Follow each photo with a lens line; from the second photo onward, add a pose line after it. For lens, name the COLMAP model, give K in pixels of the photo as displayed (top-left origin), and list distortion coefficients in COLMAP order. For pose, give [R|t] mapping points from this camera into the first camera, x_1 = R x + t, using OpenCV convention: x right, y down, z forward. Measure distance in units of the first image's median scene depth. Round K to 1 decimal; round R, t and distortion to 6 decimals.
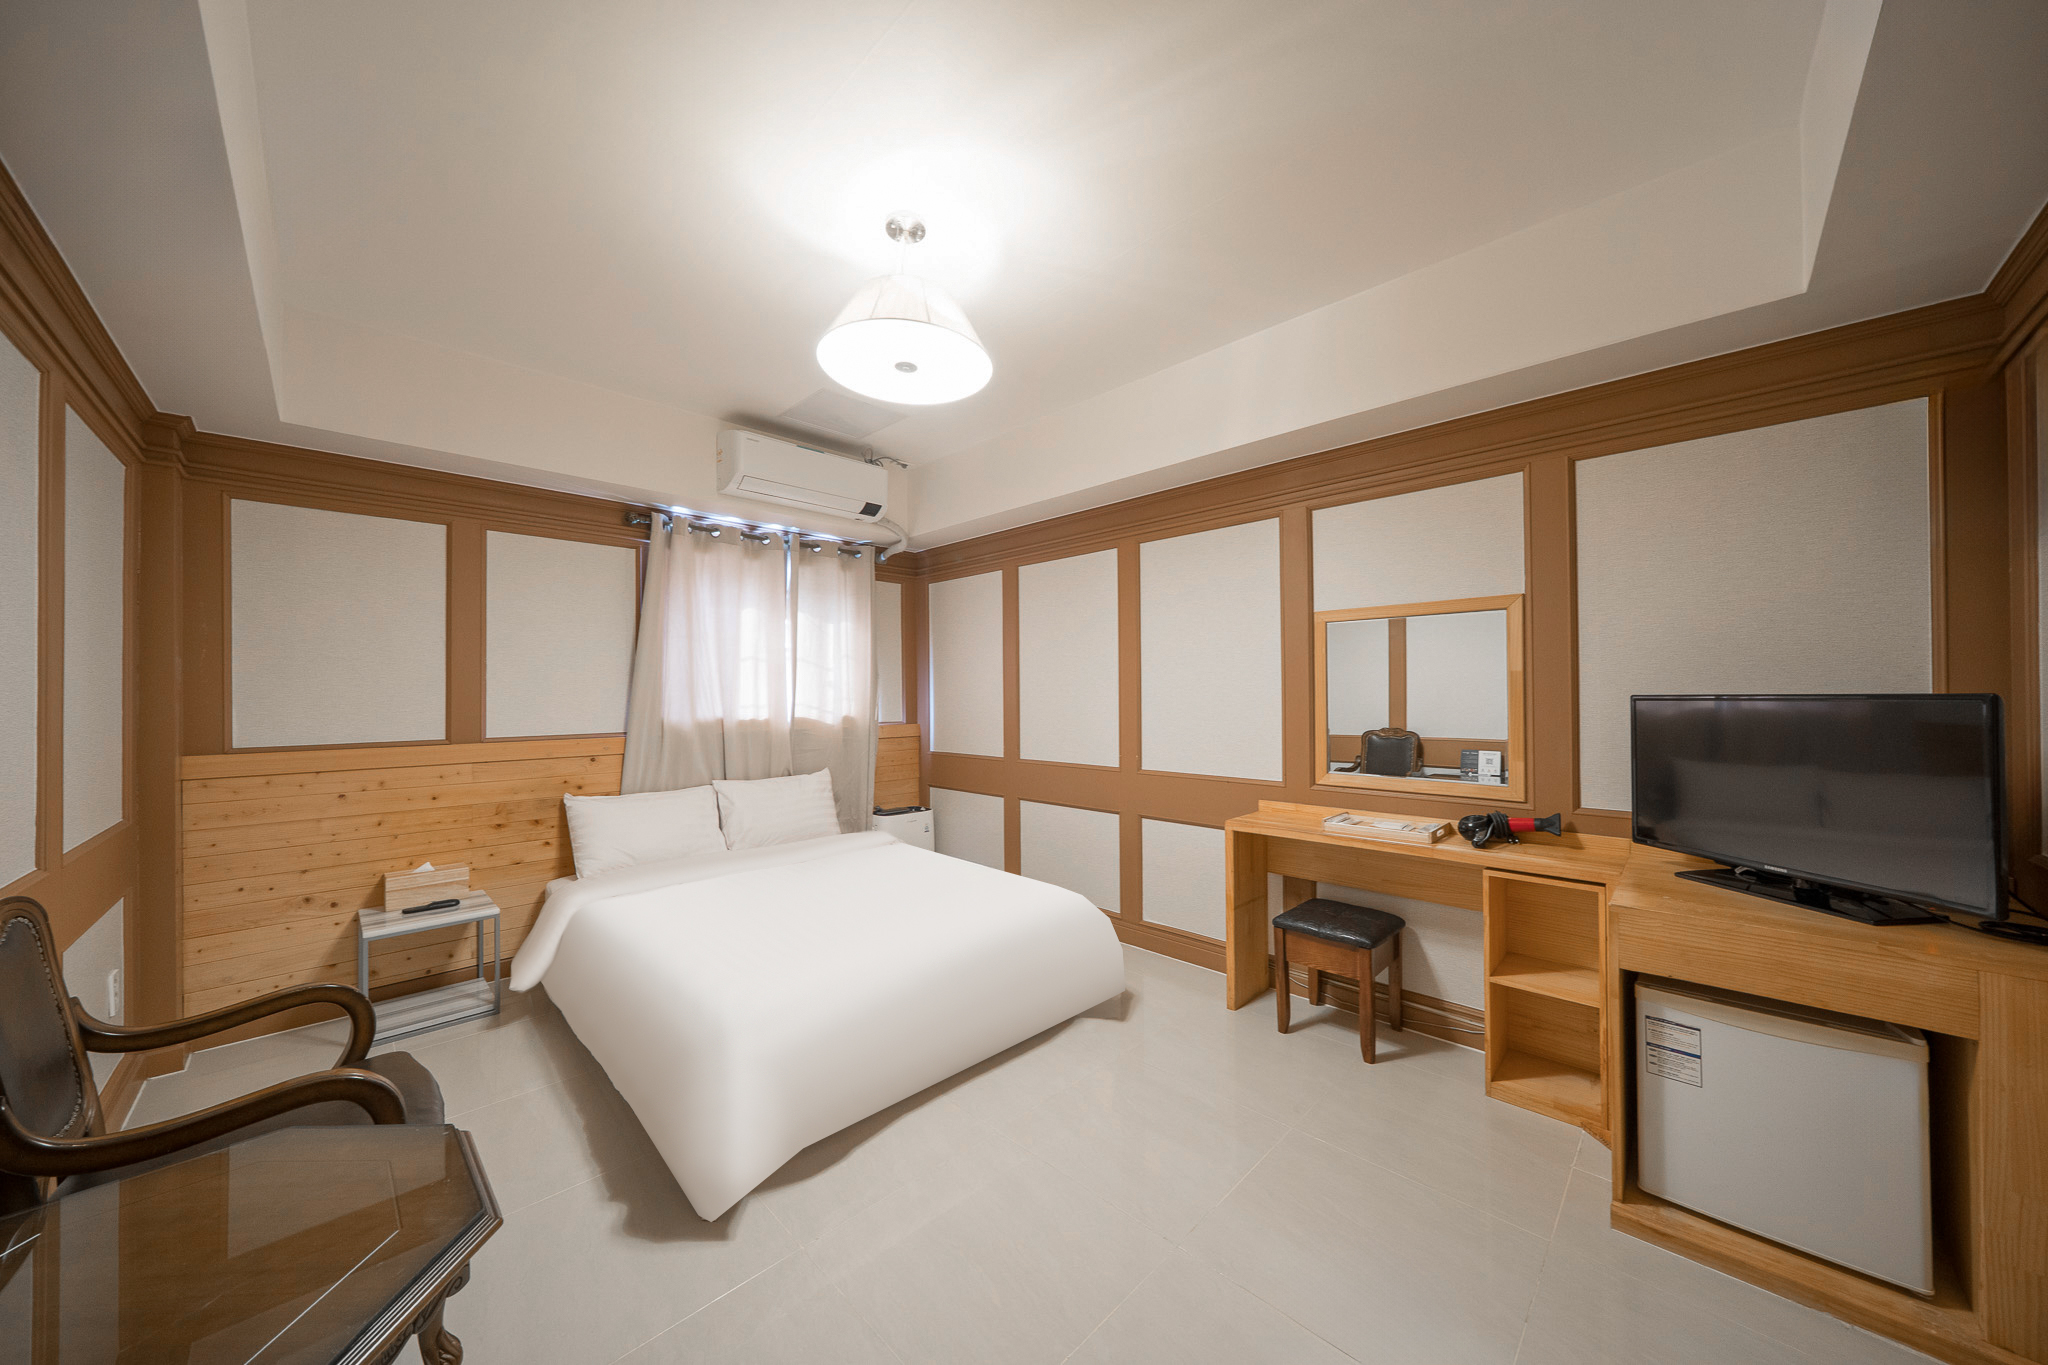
lens RADIAL K [[666.3, 0, 1024.0], [0, 666.3, 682.5], [0, 0, 1]] dist [-0.000397, -0.000032]
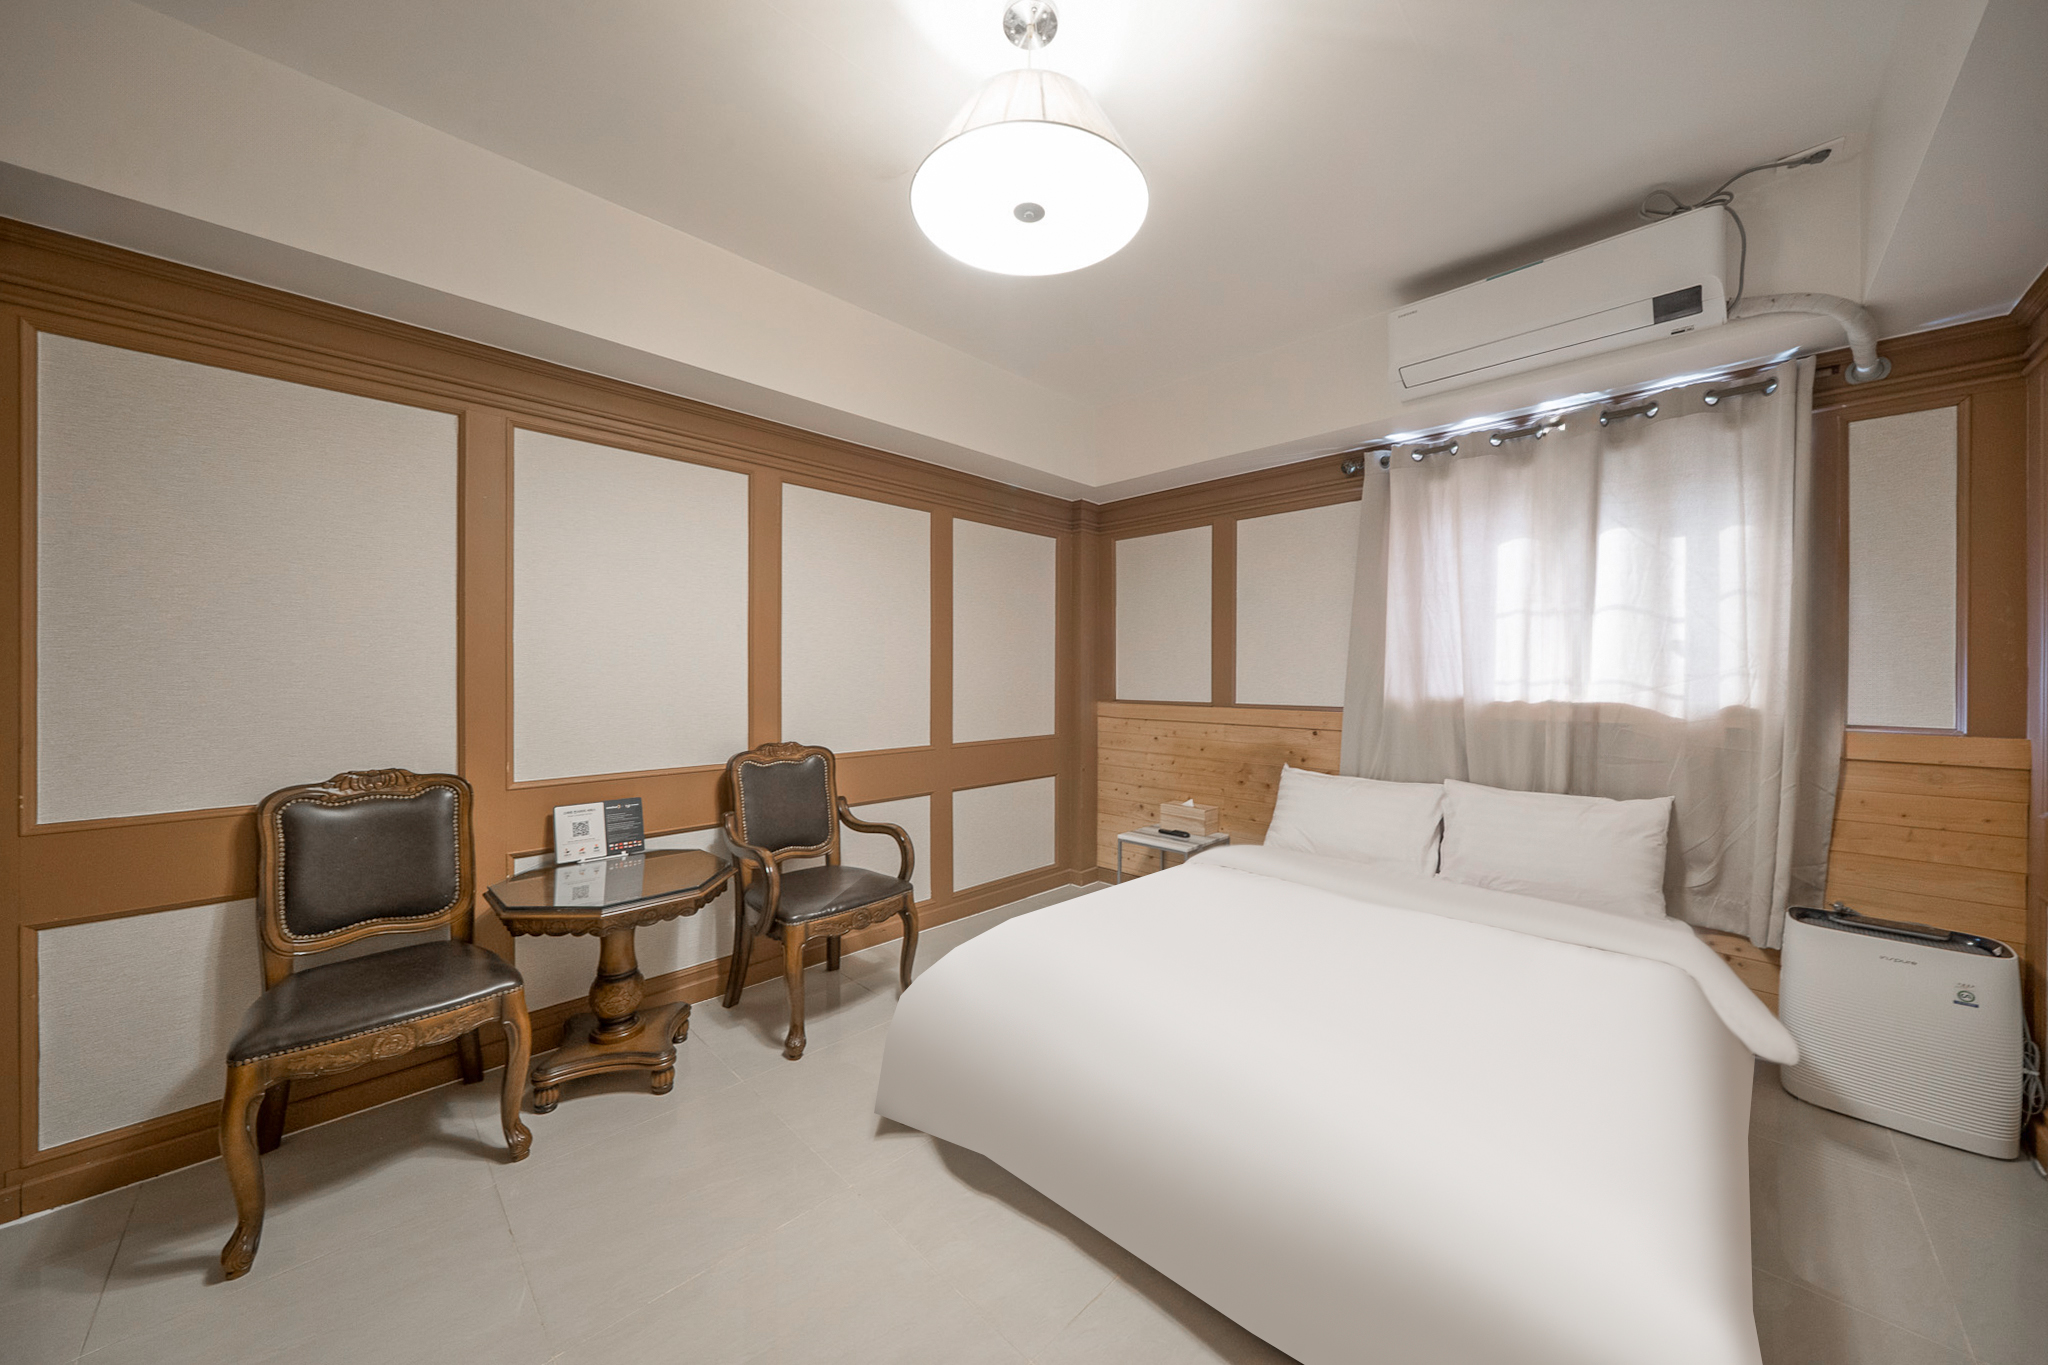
lens RADIAL K [[723.9, 0, 1042.6], [0, 723.9, 680.5], [0, 0, 1]] dist [0.000199, 0.000003]
pose [[0.018756, 0.006228, -0.999805, 0.344646], [0.003771, 0.999973, 0.006300, 0.028654], [0.999817, -0.003888, 0.018732, 0.527062]]
